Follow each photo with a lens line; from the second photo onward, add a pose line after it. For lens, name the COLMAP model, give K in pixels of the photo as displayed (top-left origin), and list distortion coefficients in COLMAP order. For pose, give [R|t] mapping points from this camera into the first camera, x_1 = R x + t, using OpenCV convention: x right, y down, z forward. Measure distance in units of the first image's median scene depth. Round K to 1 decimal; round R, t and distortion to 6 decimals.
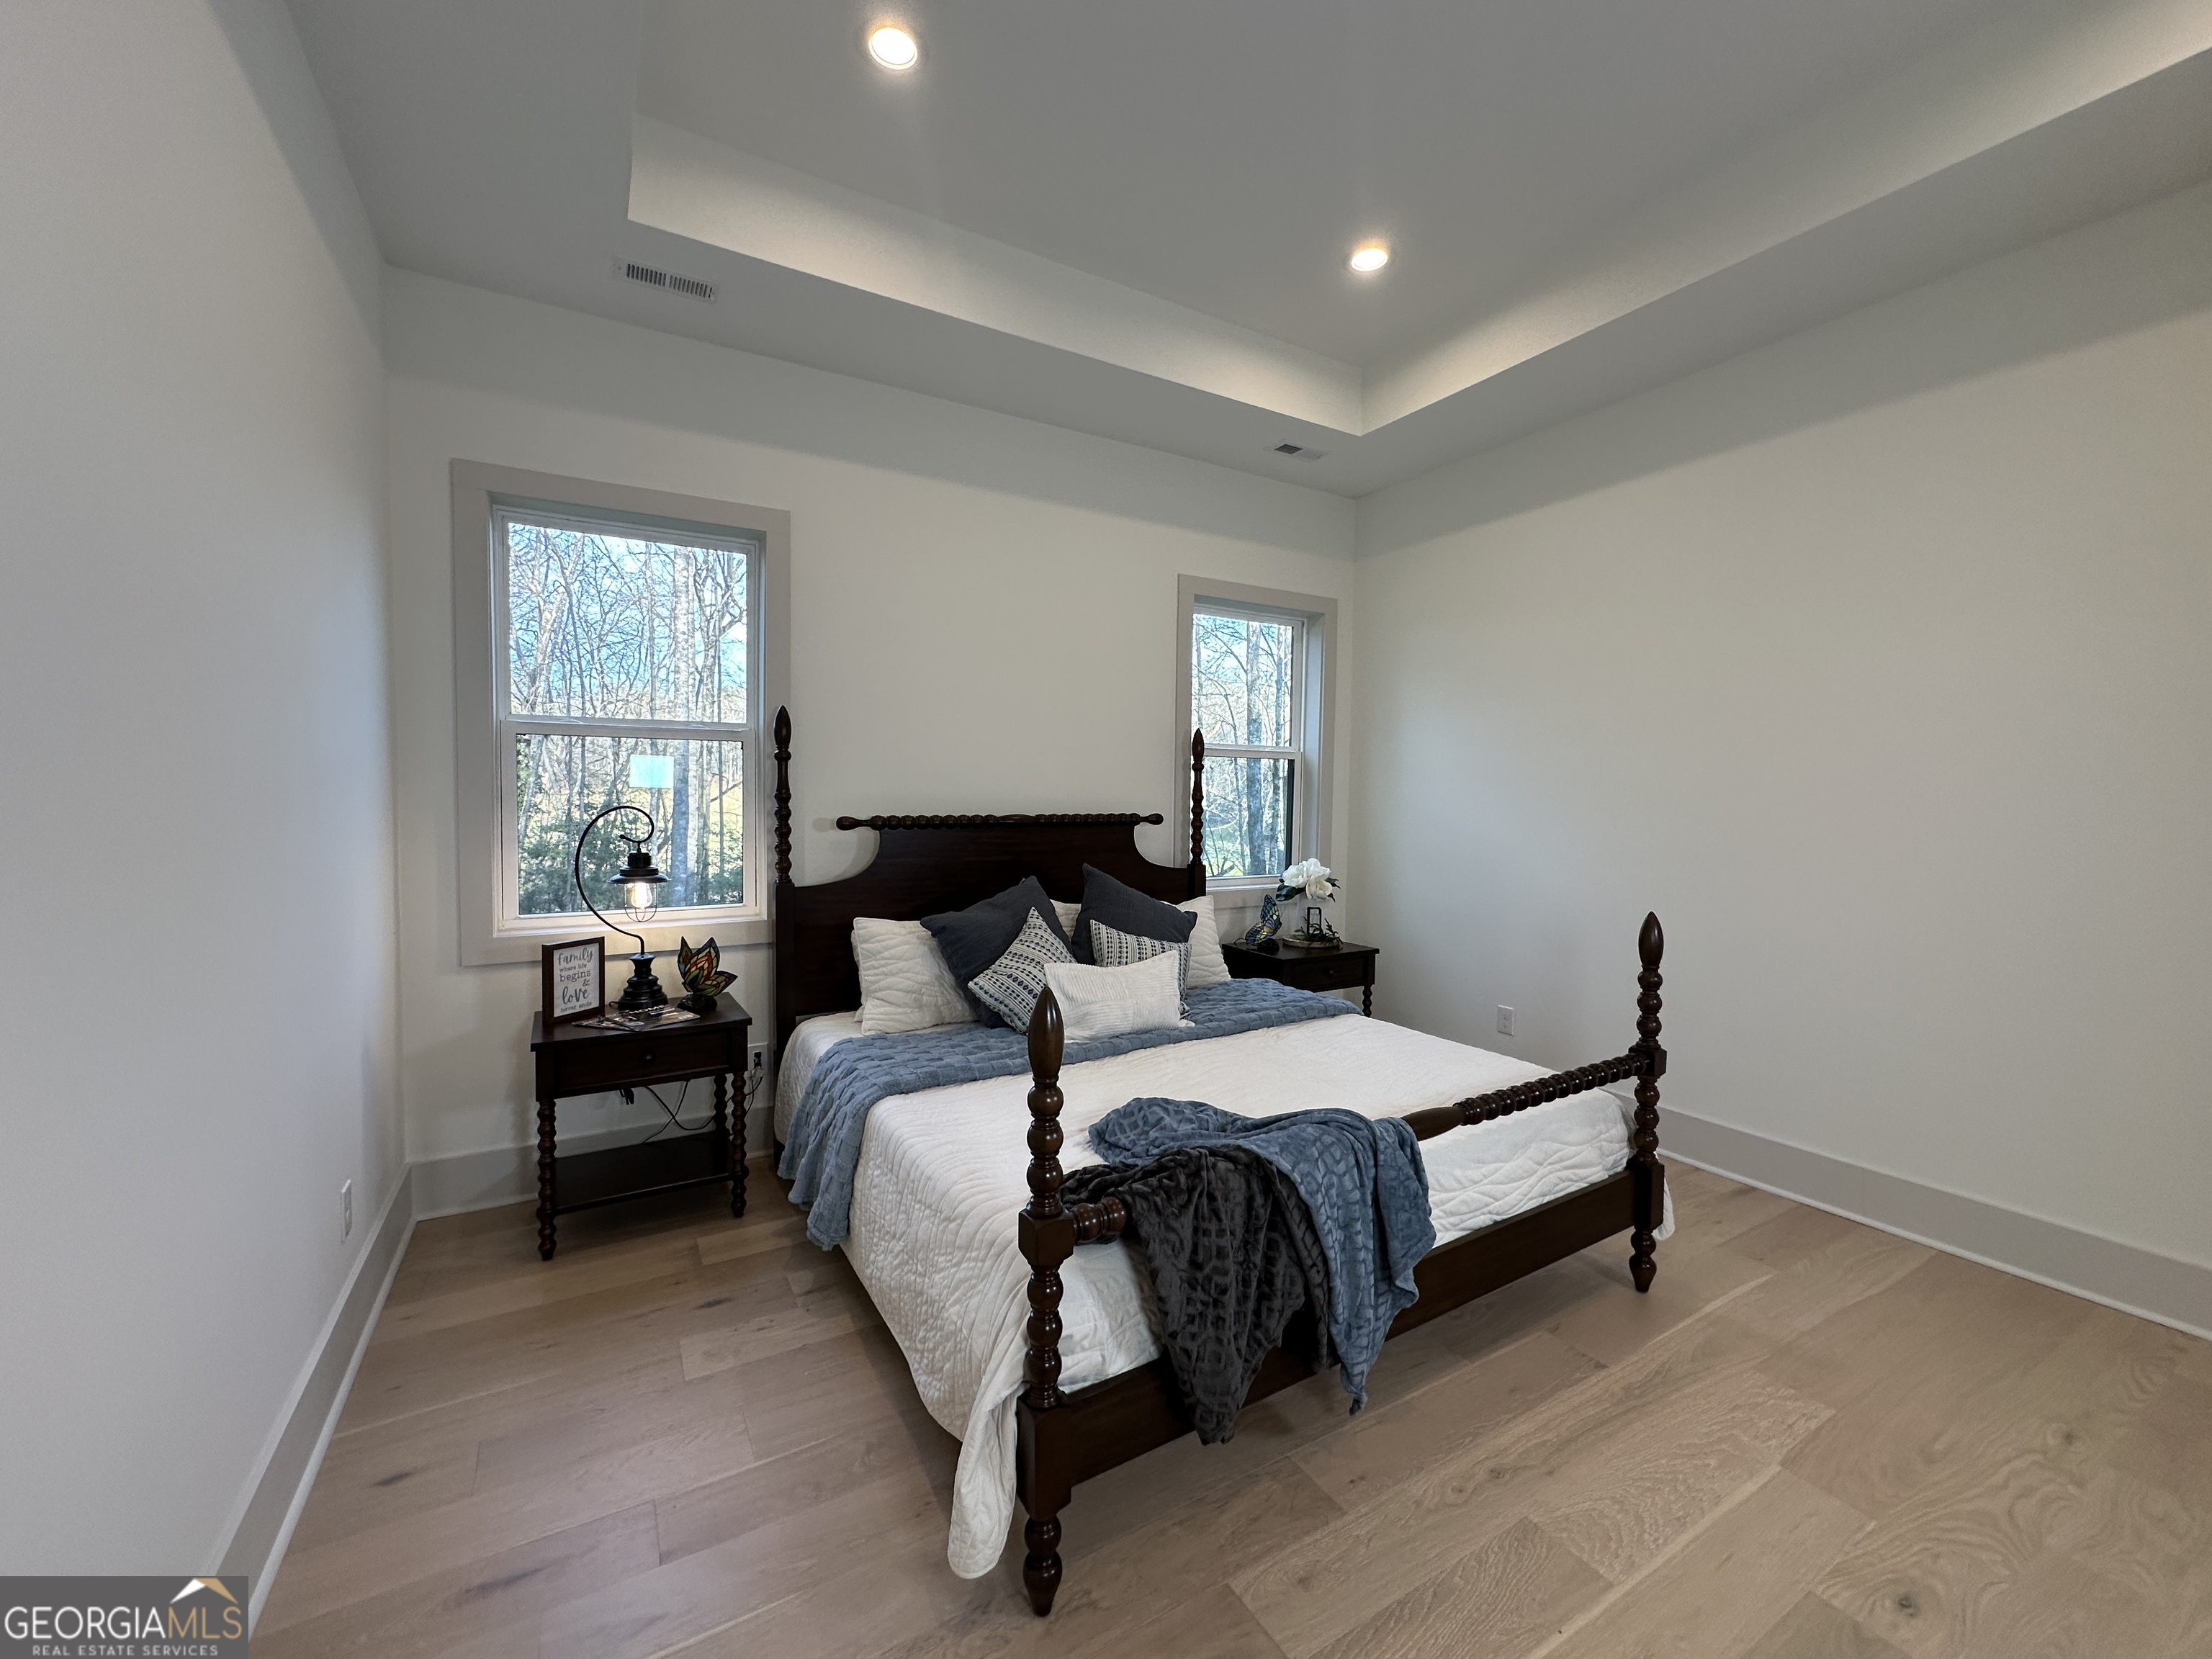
lens RADIAL K [[879.3, 0, 1109.7], [0, 879.3, 825.9], [0, 0, 1]] dist [-0.008082, 0.000139]
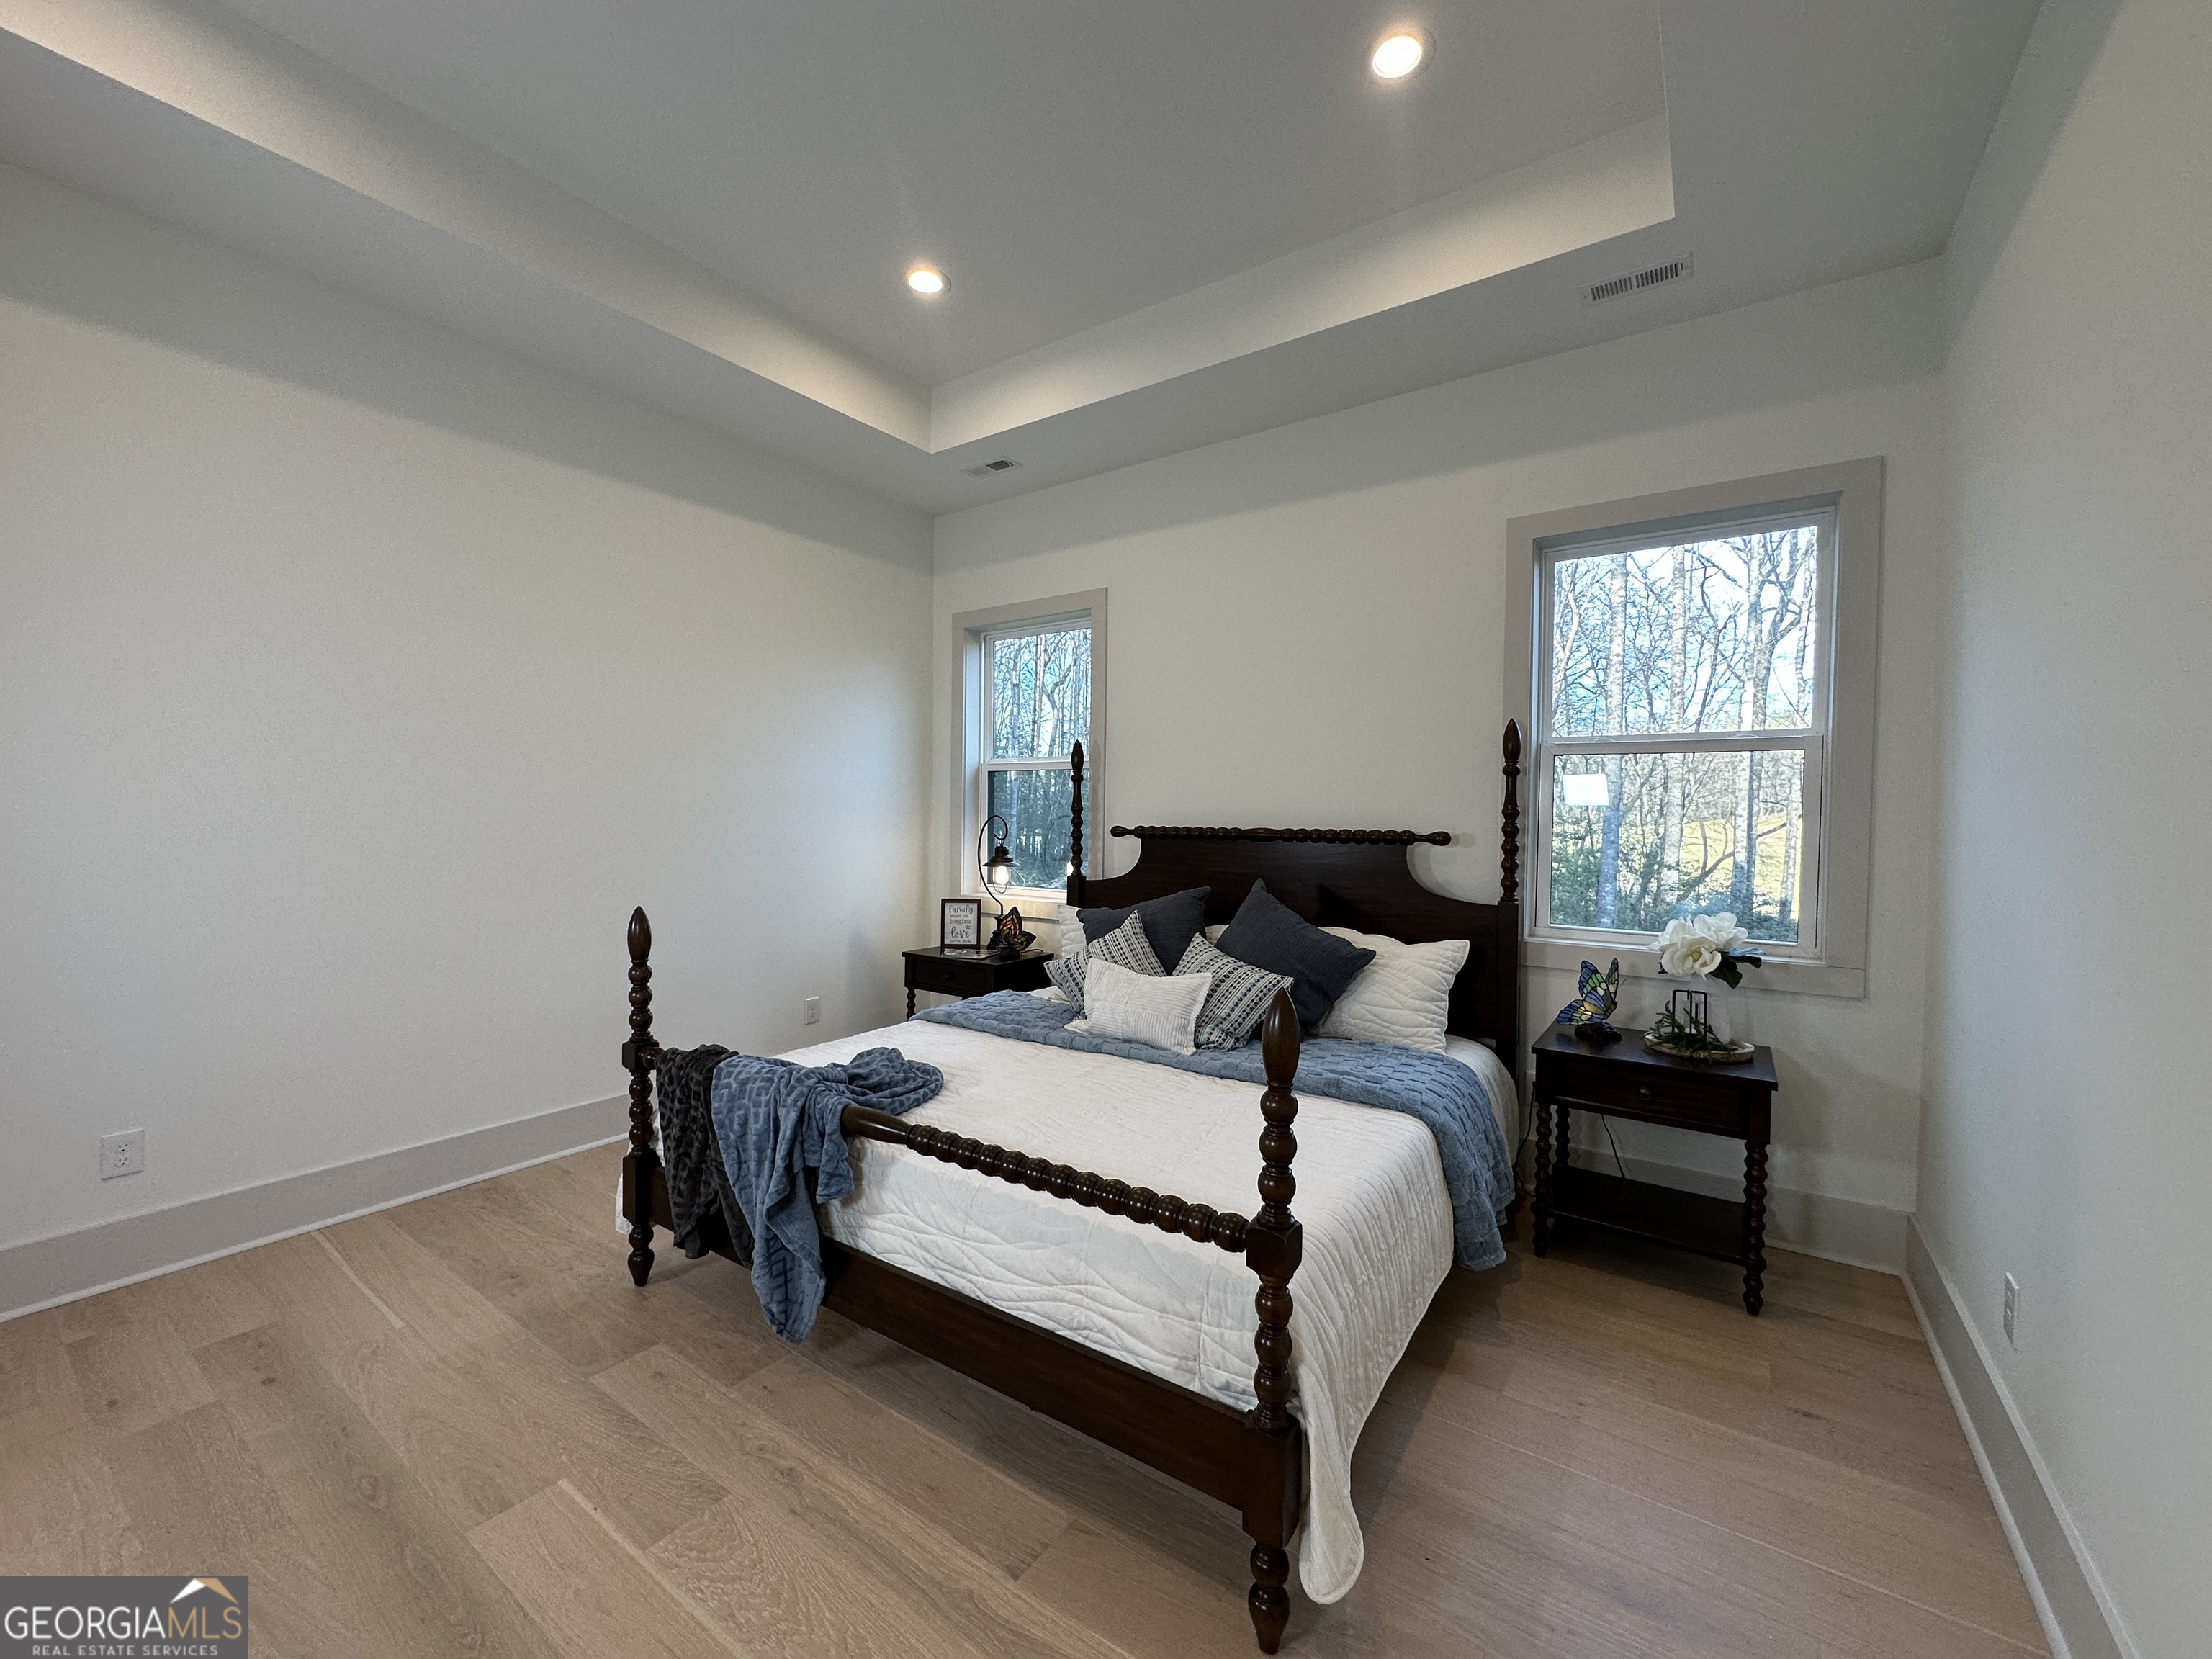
lens RADIAL K [[879.3, 0, 1110.9], [0, 879.3, 831.5], [0, 0, 1]] dist [-0.008082, 0.000139]
pose [[0.421782, 0.015708, -0.906561, 0.908740], [-0.042139, 0.999109, -0.002294, 0.000026], [0.905718, 0.039169, 0.422068, 0.540639]]
